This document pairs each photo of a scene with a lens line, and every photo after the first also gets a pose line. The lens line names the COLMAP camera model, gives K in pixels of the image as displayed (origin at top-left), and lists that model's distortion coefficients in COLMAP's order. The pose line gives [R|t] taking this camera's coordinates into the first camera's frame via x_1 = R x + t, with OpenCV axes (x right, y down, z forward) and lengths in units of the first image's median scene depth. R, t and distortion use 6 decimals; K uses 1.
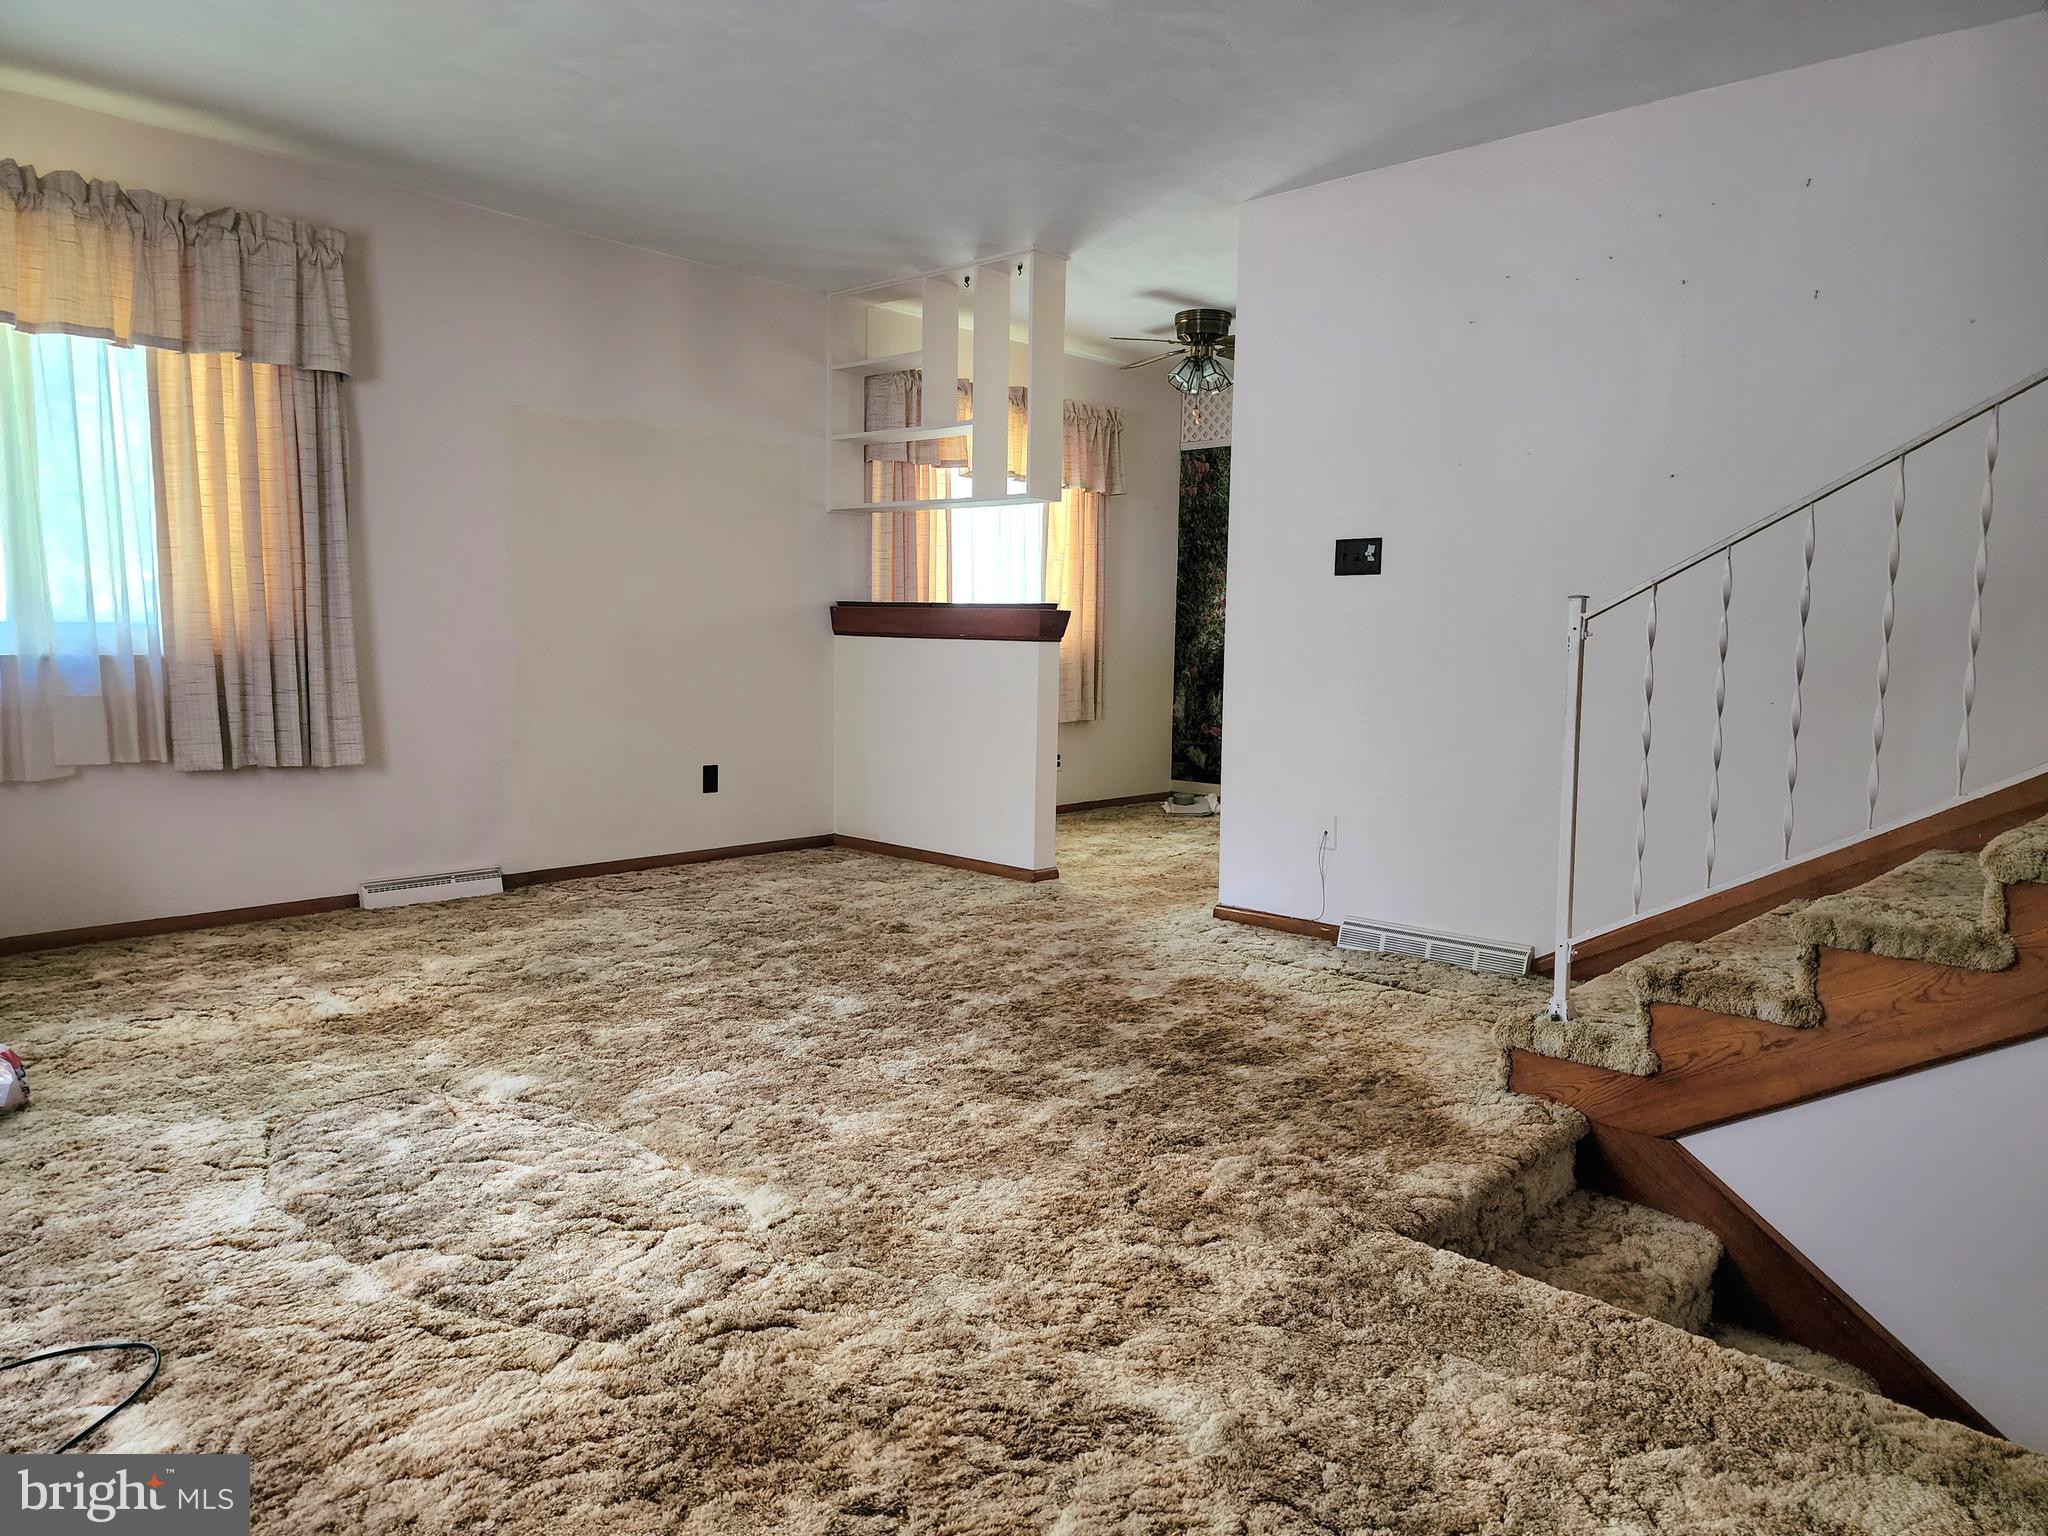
lens RADIAL K [[1375.1, 0, 1035.0], [0, 1375.1, 783.2], [0, 0, 1]] dist [0.092401, -0.071250]
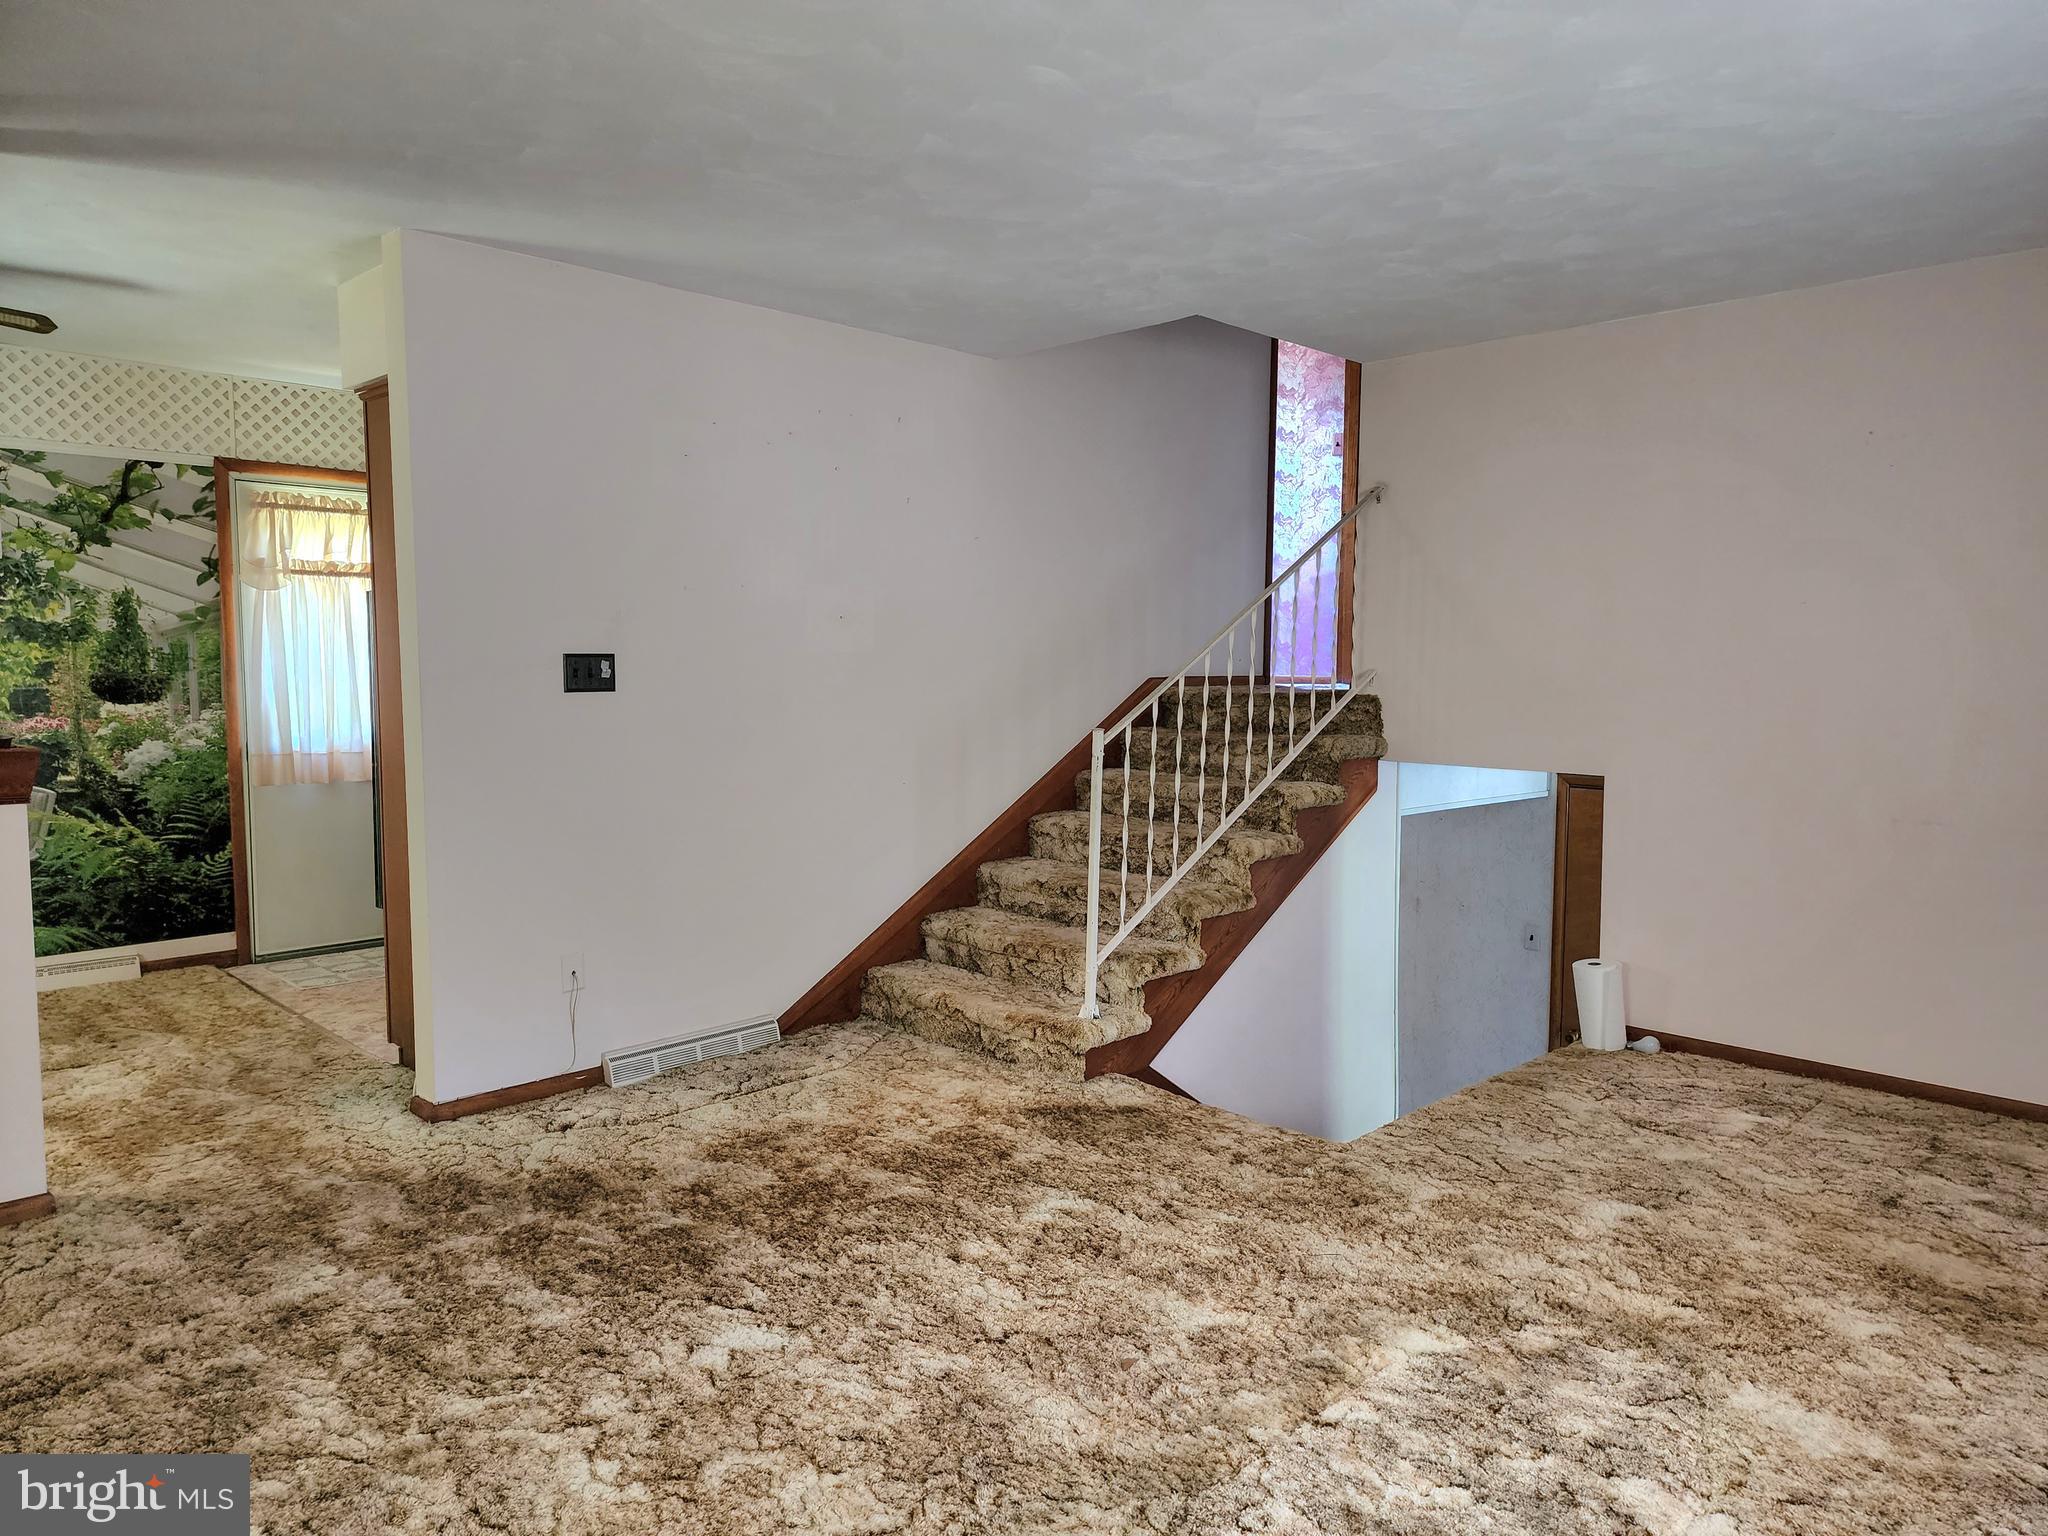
lens RADIAL K [[1375.1, 0, 1035.0], [0, 1375.1, 783.2], [0, 0, 1]] dist [0.092401, -0.071250]
pose [[0.035763, -0.112804, 0.992973, -0.759427], [0.105294, 0.988504, 0.108504, -0.174833], [-0.993798, 0.100674, 0.047229, 0.727369]]
